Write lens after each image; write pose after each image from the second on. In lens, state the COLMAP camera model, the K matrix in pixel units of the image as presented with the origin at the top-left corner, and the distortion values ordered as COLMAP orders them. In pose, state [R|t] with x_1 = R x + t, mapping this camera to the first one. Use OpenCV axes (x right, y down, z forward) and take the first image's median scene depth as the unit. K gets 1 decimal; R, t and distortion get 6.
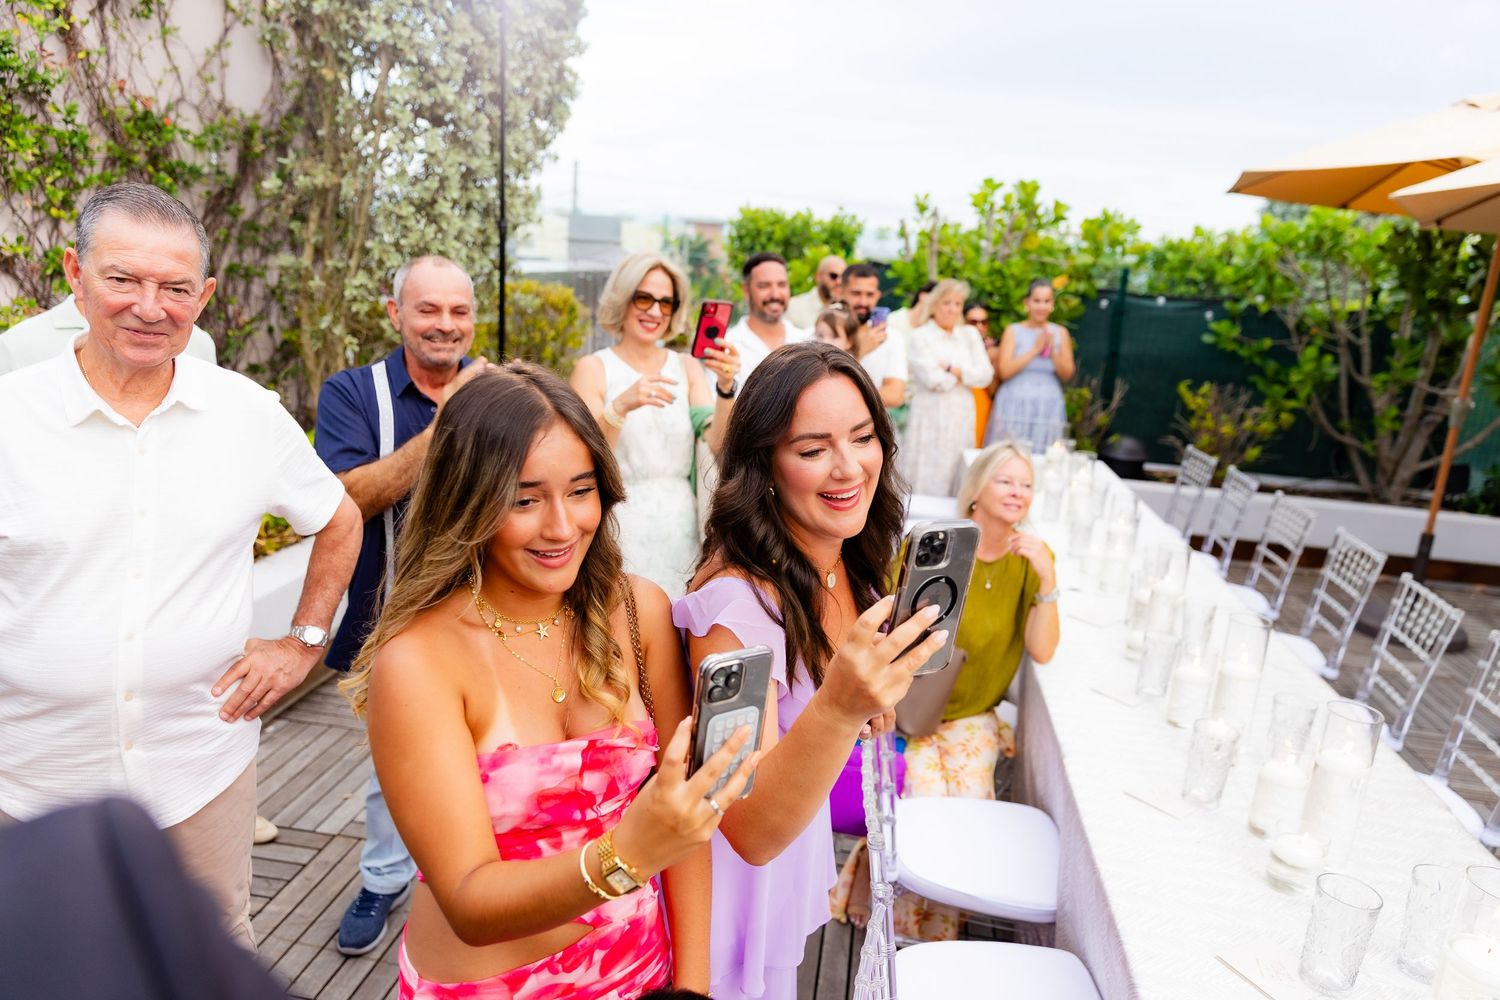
lens RADIAL K [[1019.1, 0, 744.3], [0, 1019.1, 496.9], [0, 0, 1]] dist [0.014138, -0.005105]
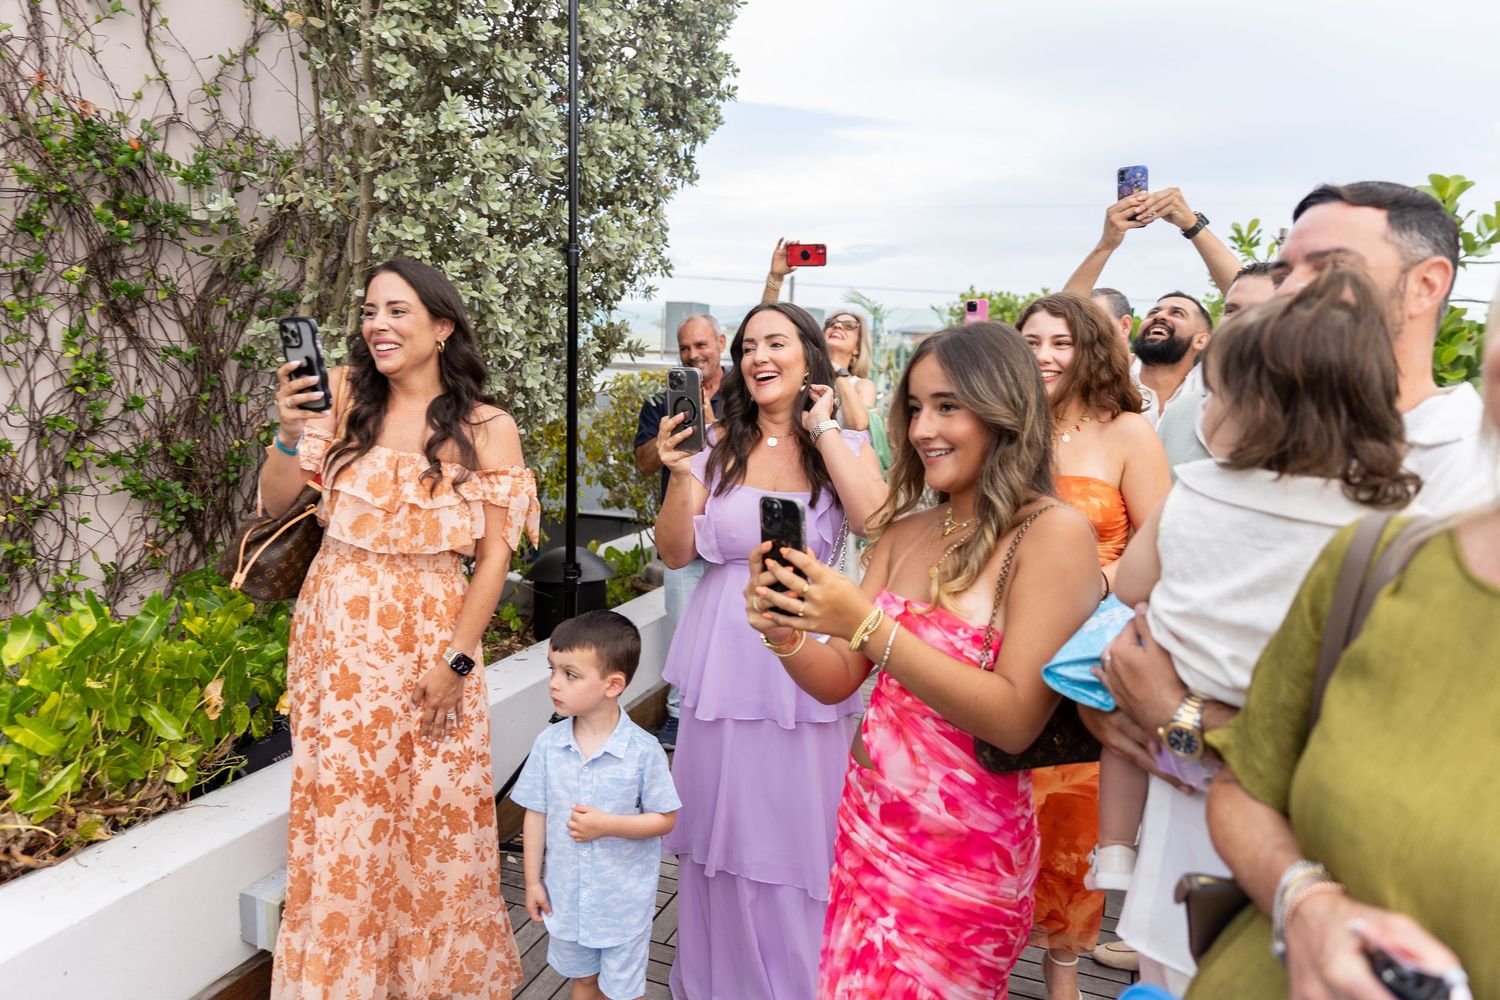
lens RADIAL K [[1019.1, 0, 744.3], [0, 1019.1, 496.9], [0, 0, 1]] dist [0.014138, -0.005105]
pose [[0.977366, -0.009573, -0.211341, -0.013204], [-0.012832, 0.994454, -0.104387, -0.057814], [0.211168, 0.104737, 0.971822, 0.417503]]
